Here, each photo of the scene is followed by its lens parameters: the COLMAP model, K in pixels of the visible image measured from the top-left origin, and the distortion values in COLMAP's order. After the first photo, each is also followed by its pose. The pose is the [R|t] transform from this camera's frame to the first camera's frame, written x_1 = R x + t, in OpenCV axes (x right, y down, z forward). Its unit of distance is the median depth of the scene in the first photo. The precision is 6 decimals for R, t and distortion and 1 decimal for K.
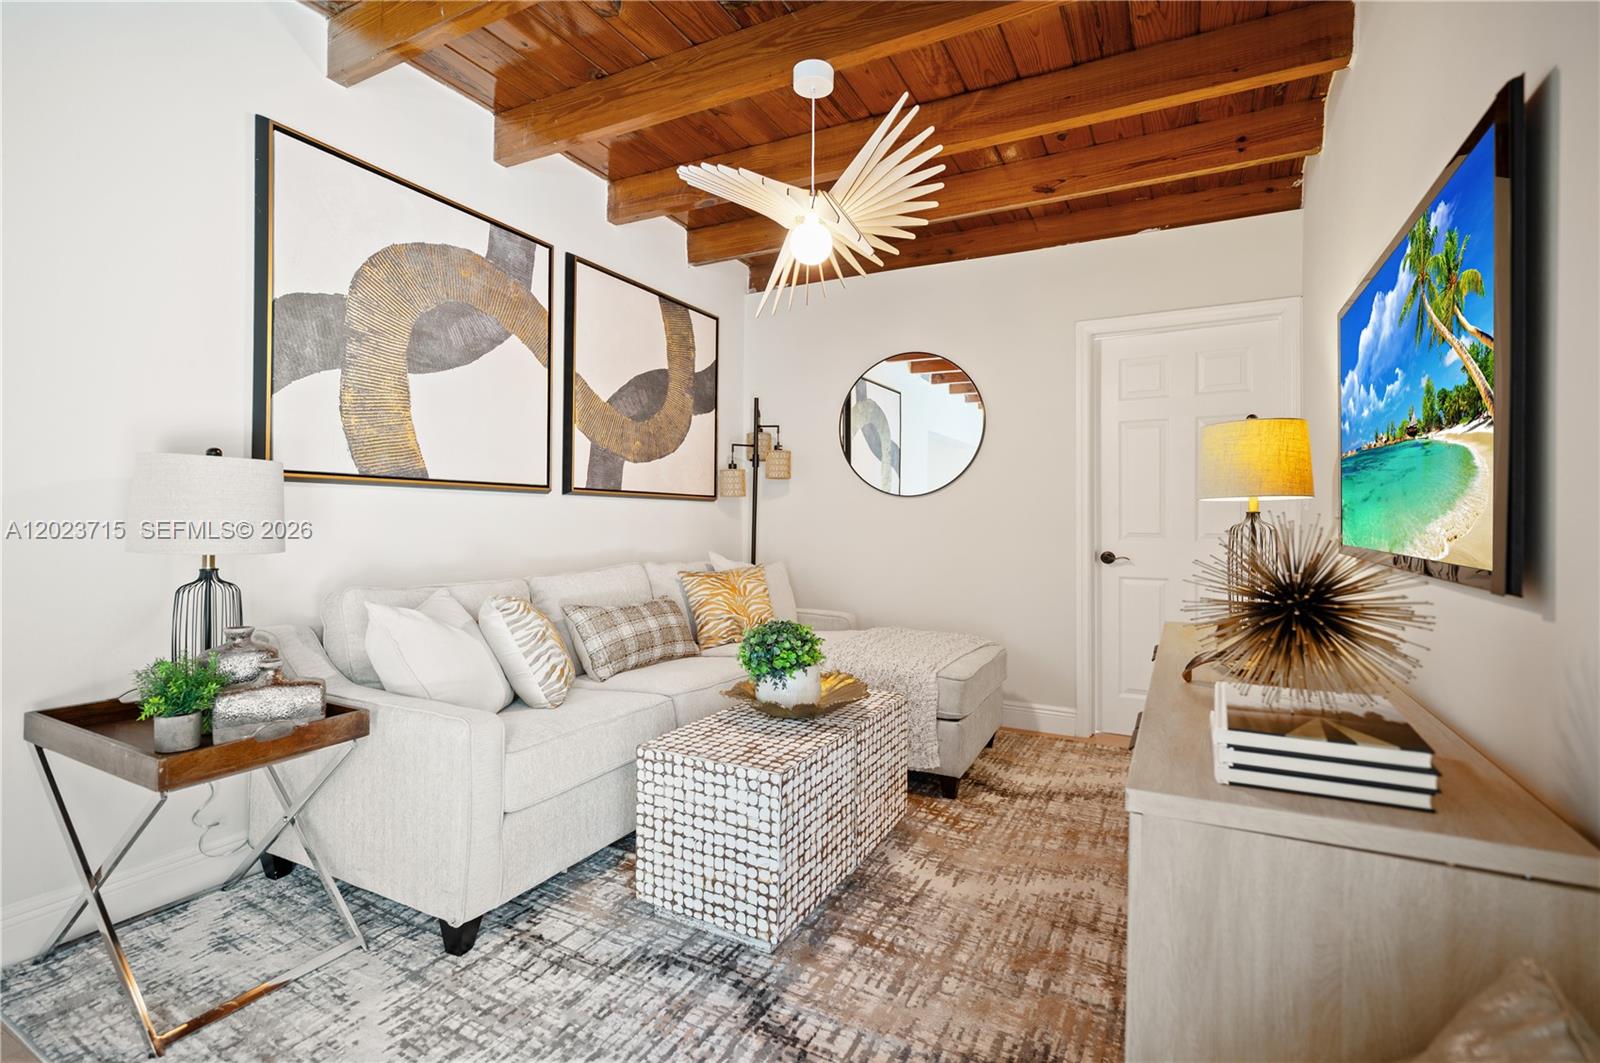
lens RADIAL K [[671.8, 0, 828.9], [0, 671.8, 516.3], [0, 0, 1]] dist [0.001950, -0.000344]
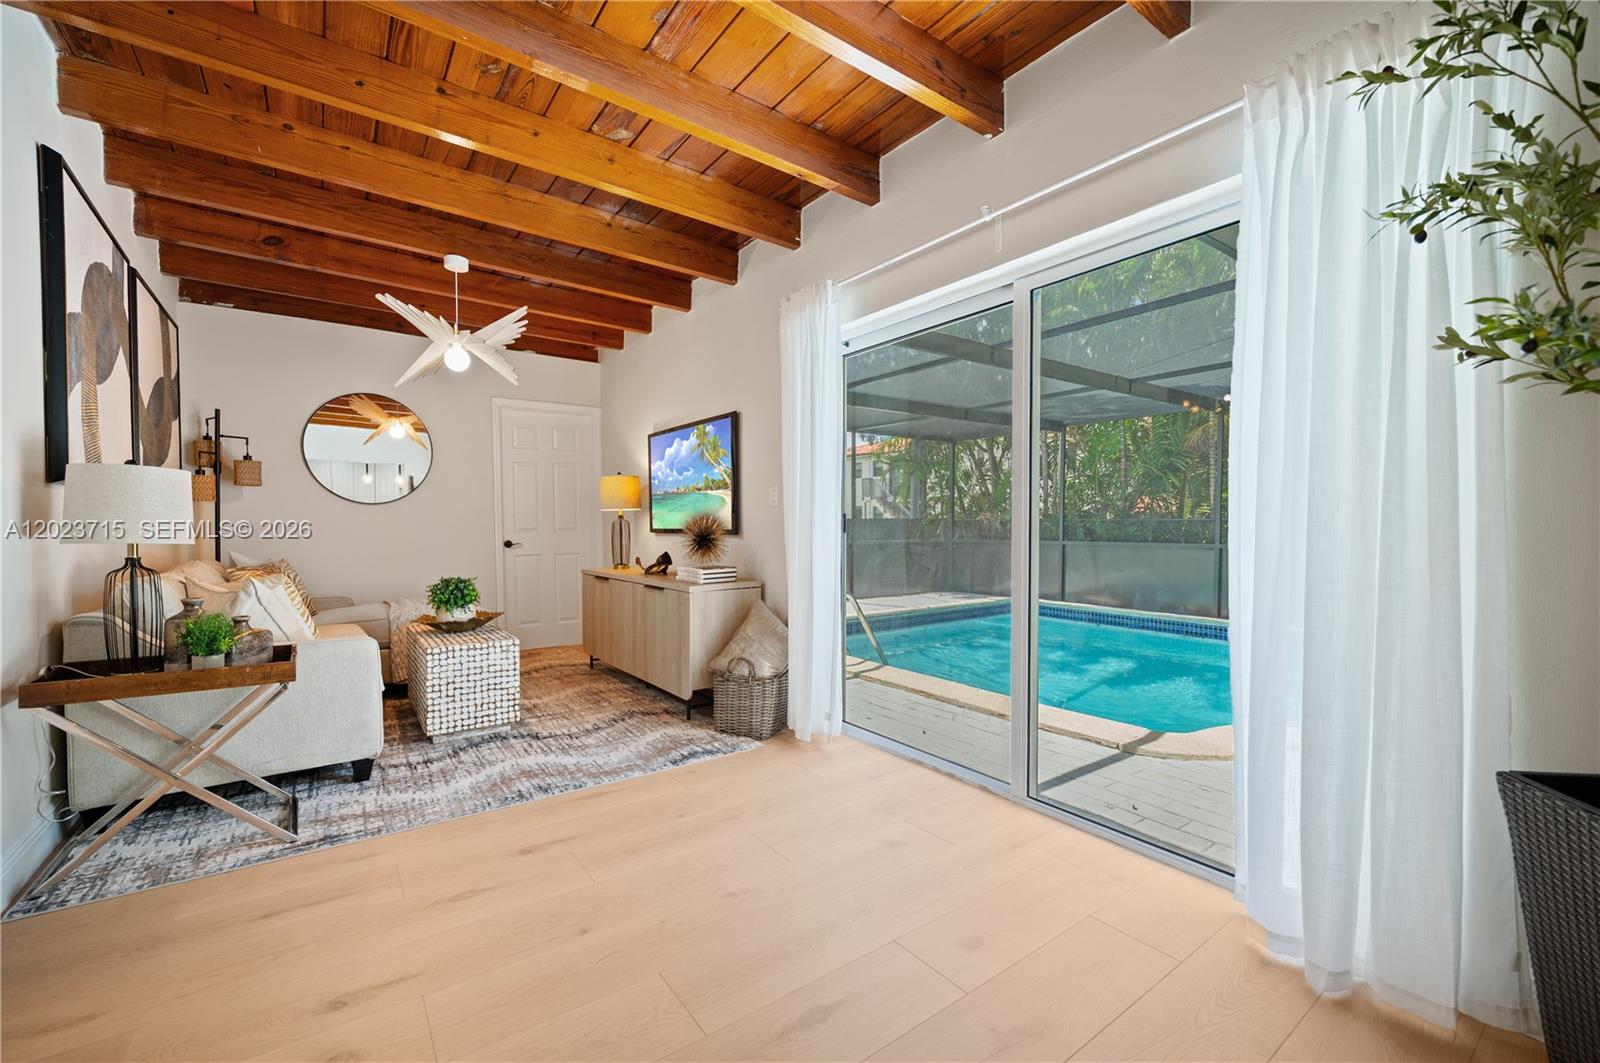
lens RADIAL K [[671.8, 0, 801.0], [0, 671.8, 530.2], [0, 0, 1]] dist [0.001950, -0.000344]
pose [[0.408011, -0.017576, 0.912808, -1.556542], [0.010266, 0.999840, 0.014663, 0.022862], [-0.912919, 0.003388, 0.408127, -0.629227]]
